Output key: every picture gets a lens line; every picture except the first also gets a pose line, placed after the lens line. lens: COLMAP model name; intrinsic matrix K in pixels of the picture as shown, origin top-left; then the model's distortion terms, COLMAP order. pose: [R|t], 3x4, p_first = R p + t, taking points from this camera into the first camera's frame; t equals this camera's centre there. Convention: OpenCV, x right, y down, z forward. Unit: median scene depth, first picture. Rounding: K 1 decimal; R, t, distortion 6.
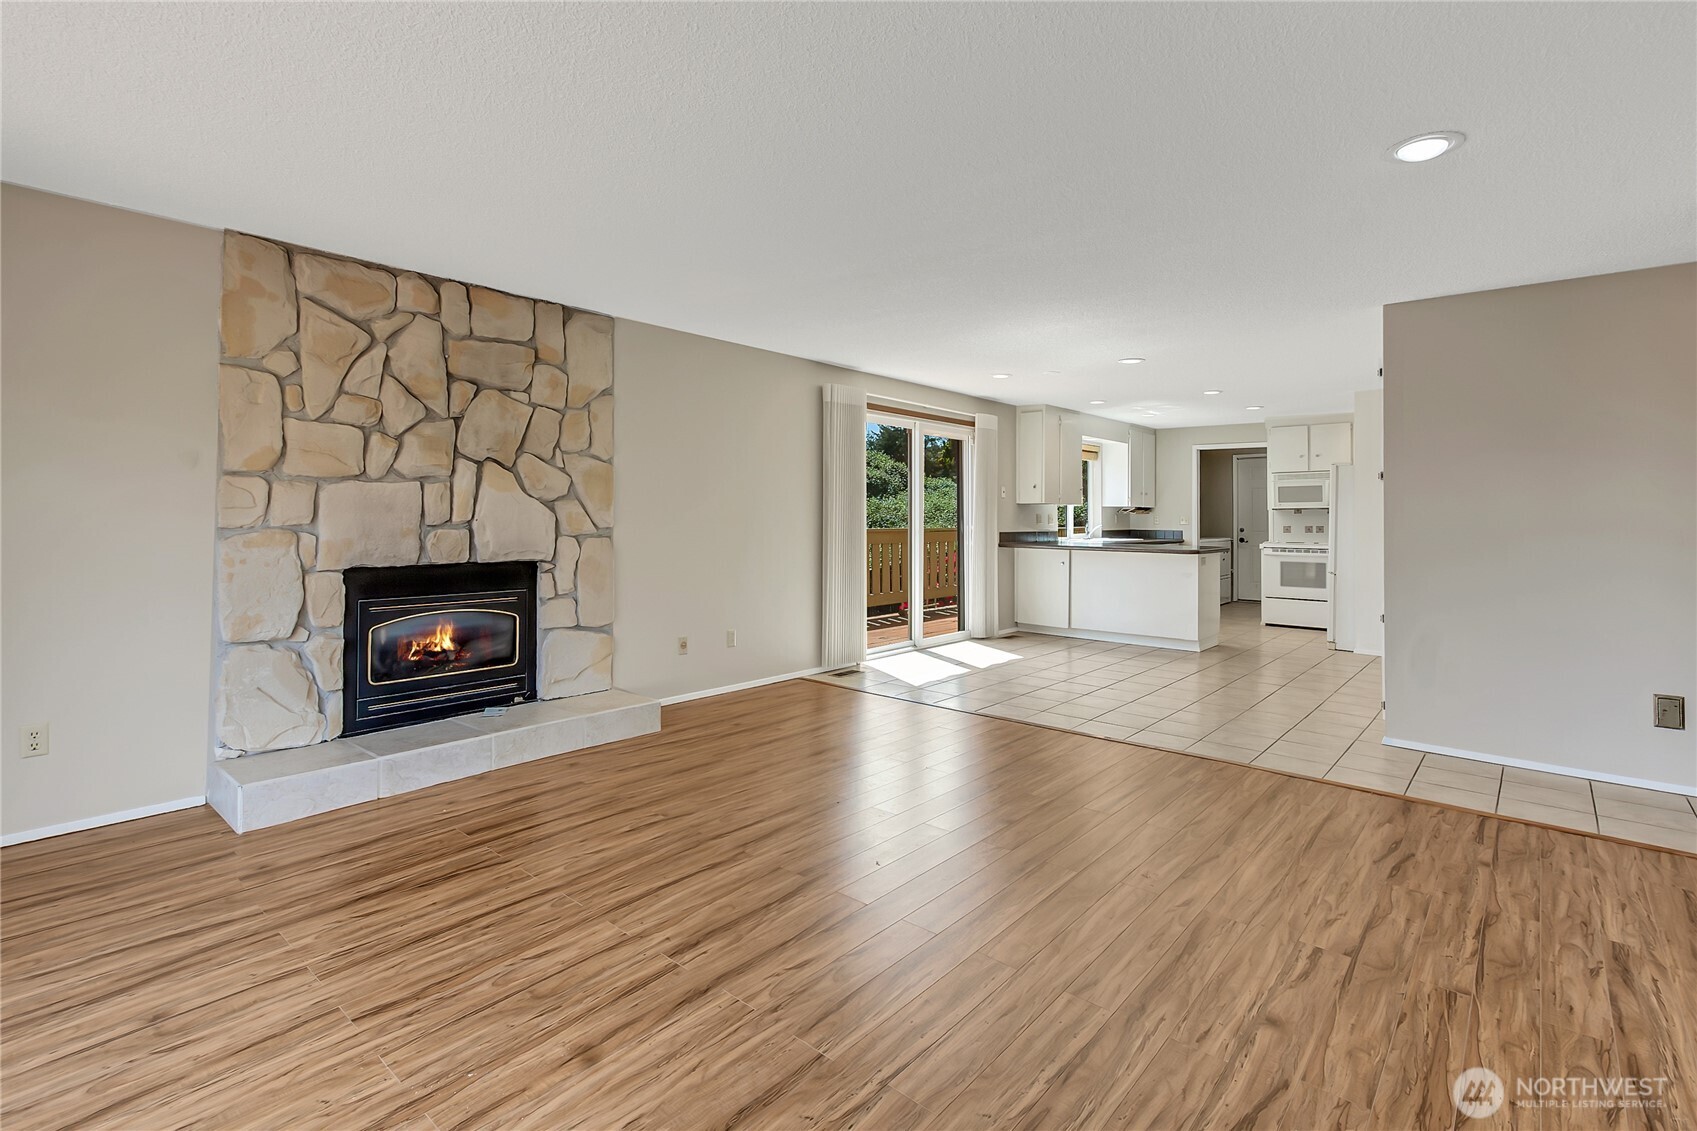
lens RADIAL K [[786.6, 0, 848.4], [0, 786.6, 515.8], [0, 0, 1]] dist [0.002404, -0.000385]
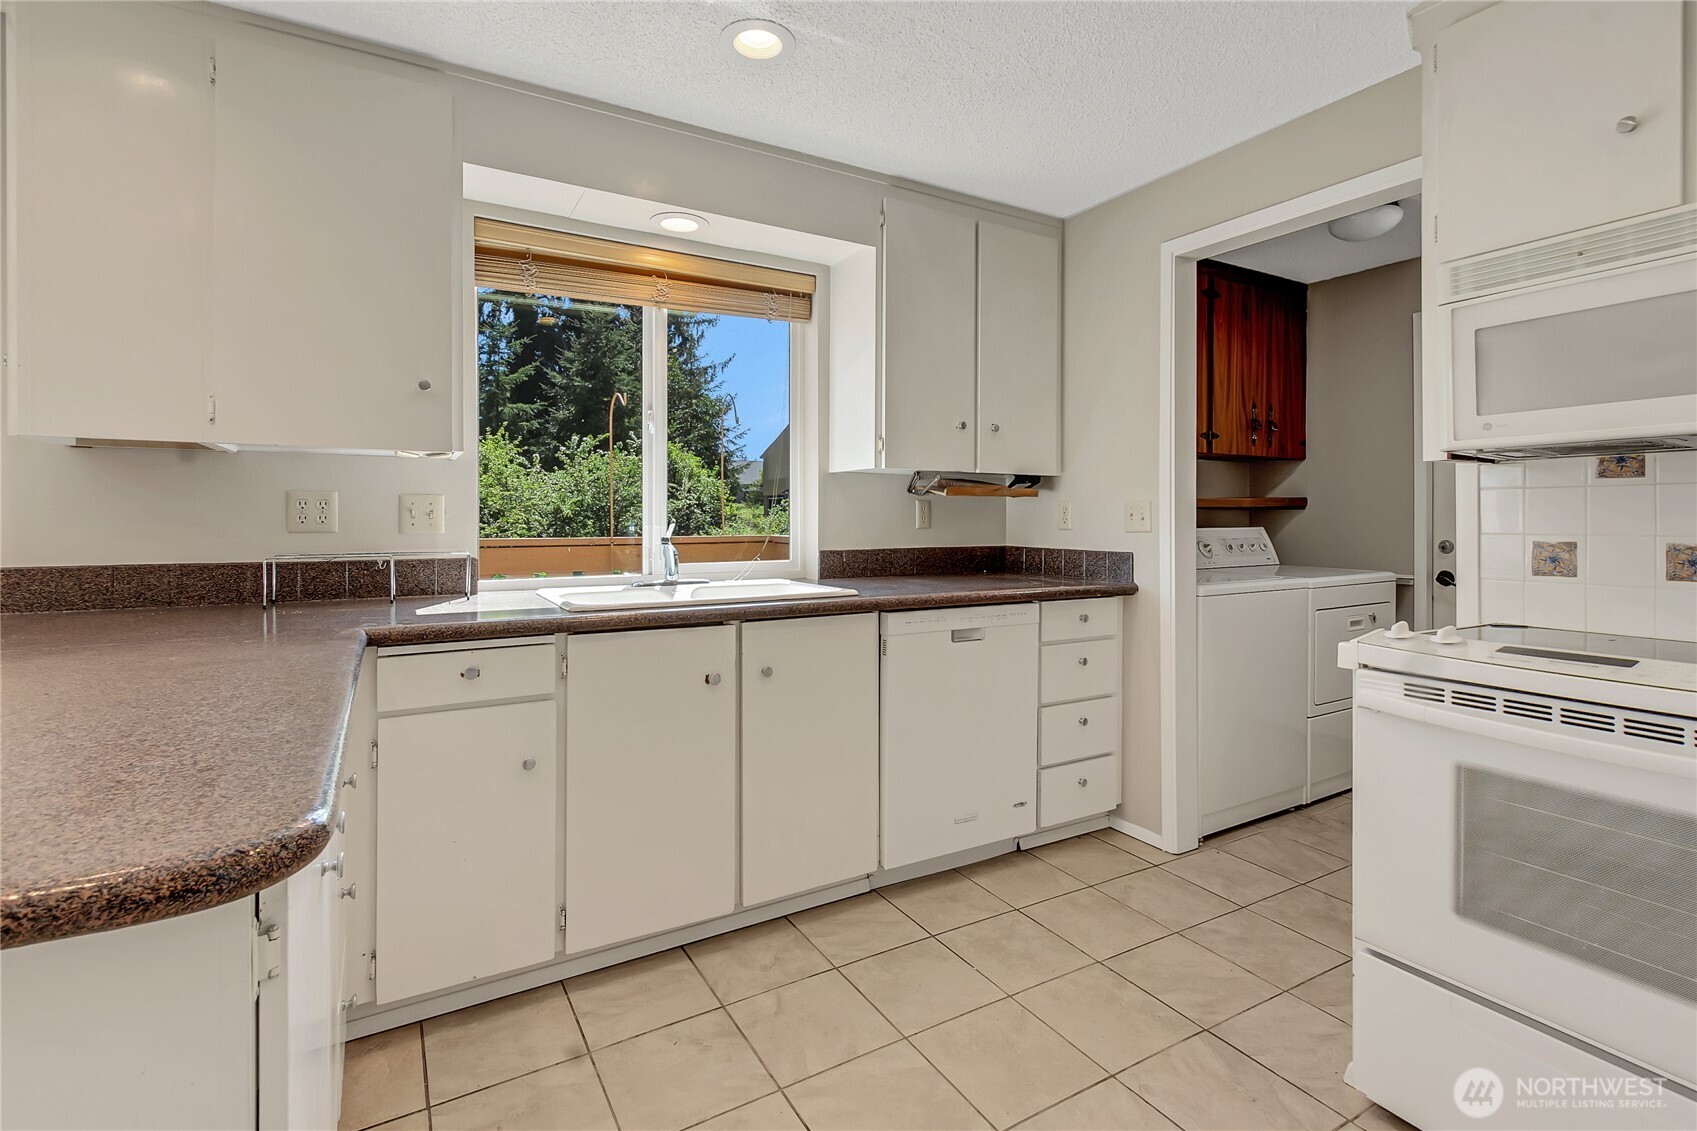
lens RADIAL K [[786.6, 0, 831.1], [0, 786.6, 523.6], [0, 0, 1]] dist [0.002404, -0.000385]
pose [[0.945670, -0.000142, -0.325127, 0.921765], [0.003668, 0.999941, 0.010231, 0.011529], [0.325106, -0.010868, 0.945615, 1.546000]]
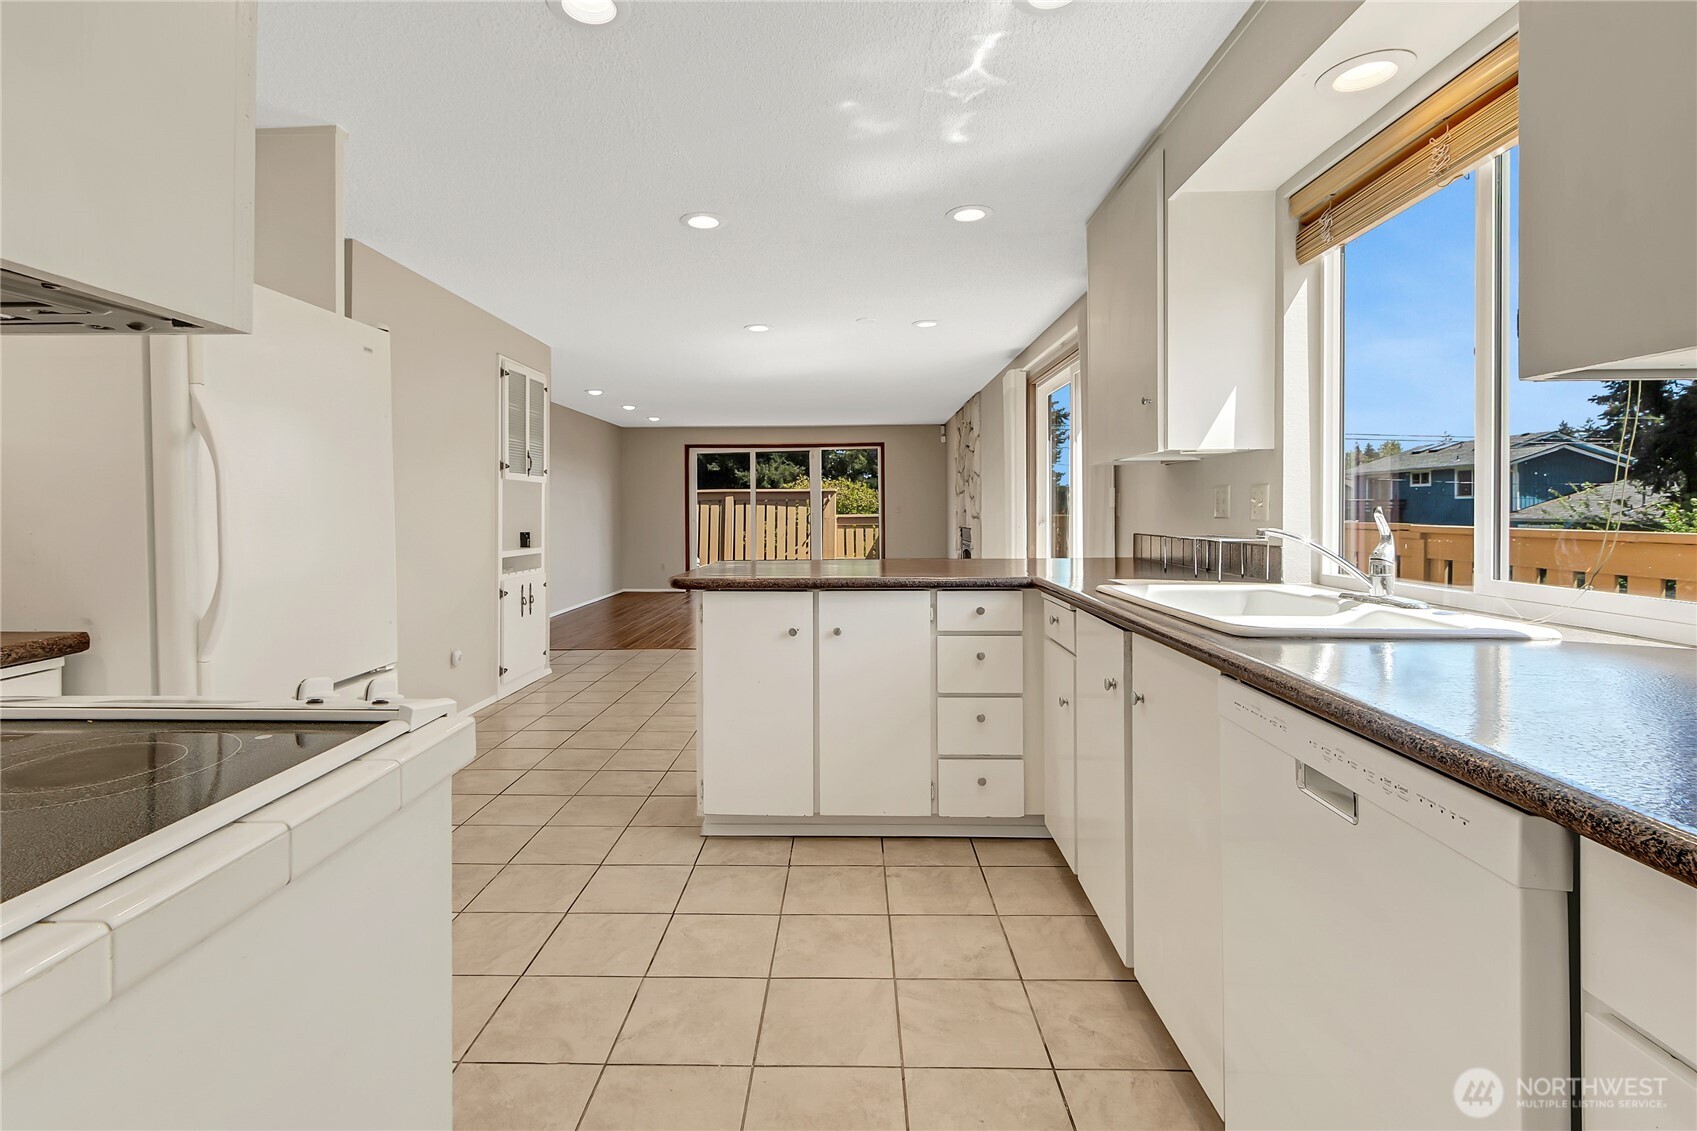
lens RADIAL K [[786.6, 0, 840.7], [0, 786.6, 520.7], [0, 0, 1]] dist [0.002404, -0.000385]
pose [[-0.764025, 0.007894, -0.645139, 1.082225], [0.001852, 0.999948, 0.010042, 0.015878], [0.645184, 0.006478, -0.764000, 2.178345]]
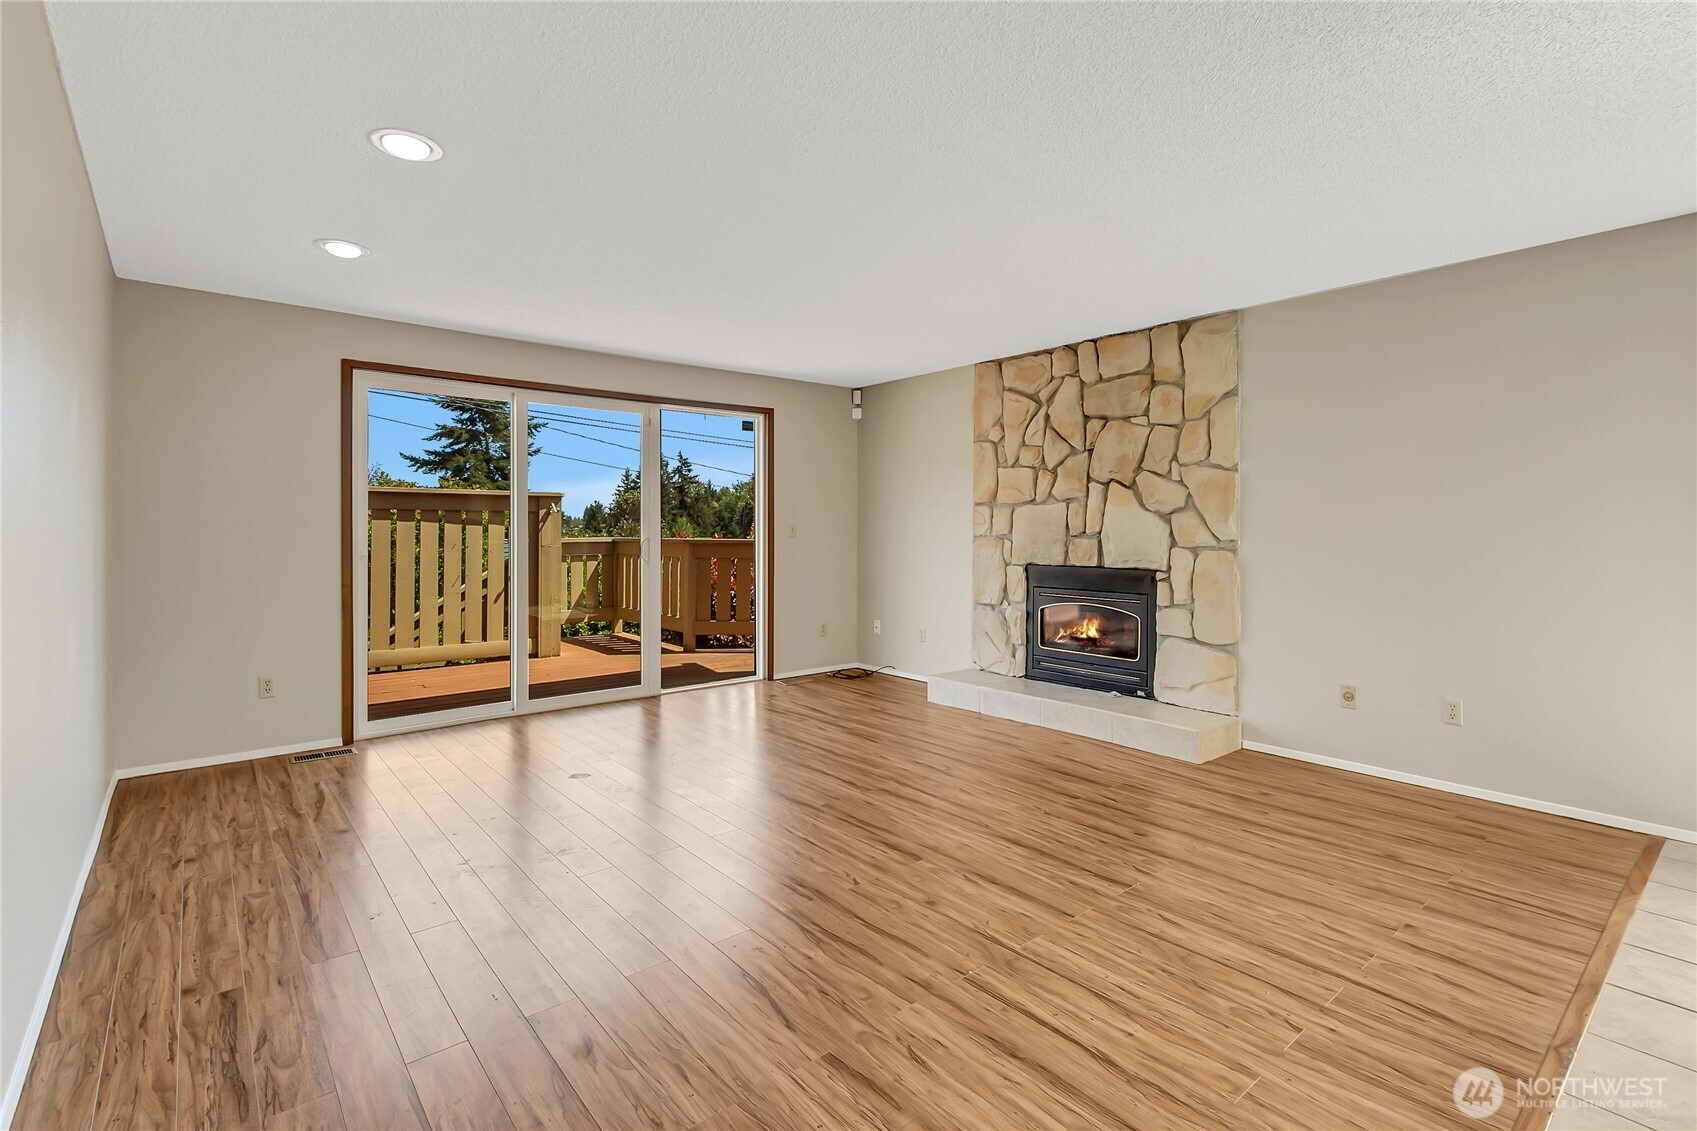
lens RADIAL K [[786.6, 0, 850.0], [0, 786.6, 535.3], [0, 0, 1]] dist [0.002404, -0.000385]
pose [[-0.153846, 0.002582, -0.988091, 0.692278], [-0.000778, 0.999996, 0.002734, 0.007255], [0.988094, 0.001189, -0.153844, 0.714171]]
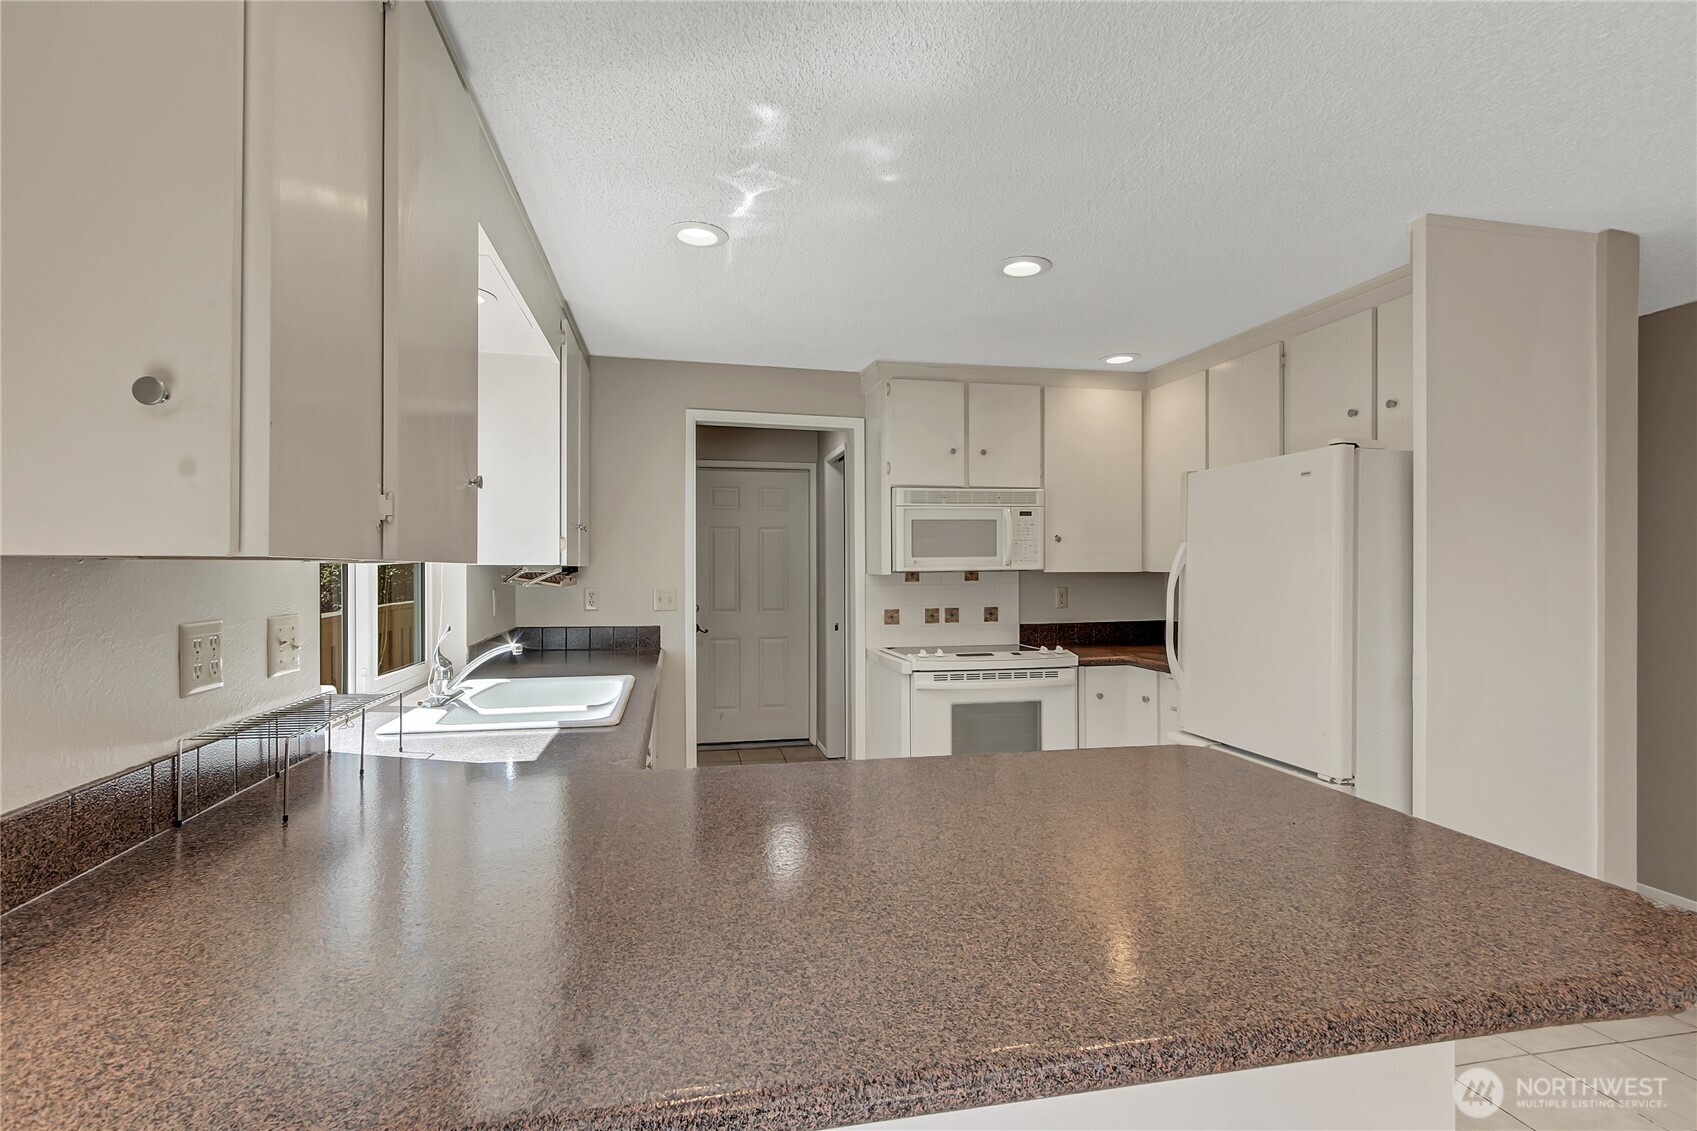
lens RADIAL K [[786.6, 0, 834.7], [0, 786.6, 567.9], [0, 0, 1]] dist [0.002404, -0.000385]
pose [[0.603971, -0.002798, 0.797001, 0.371036], [0.001079, 0.999996, 0.002693, -0.024485], [-0.797005, -0.000766, 0.603972, 1.545496]]
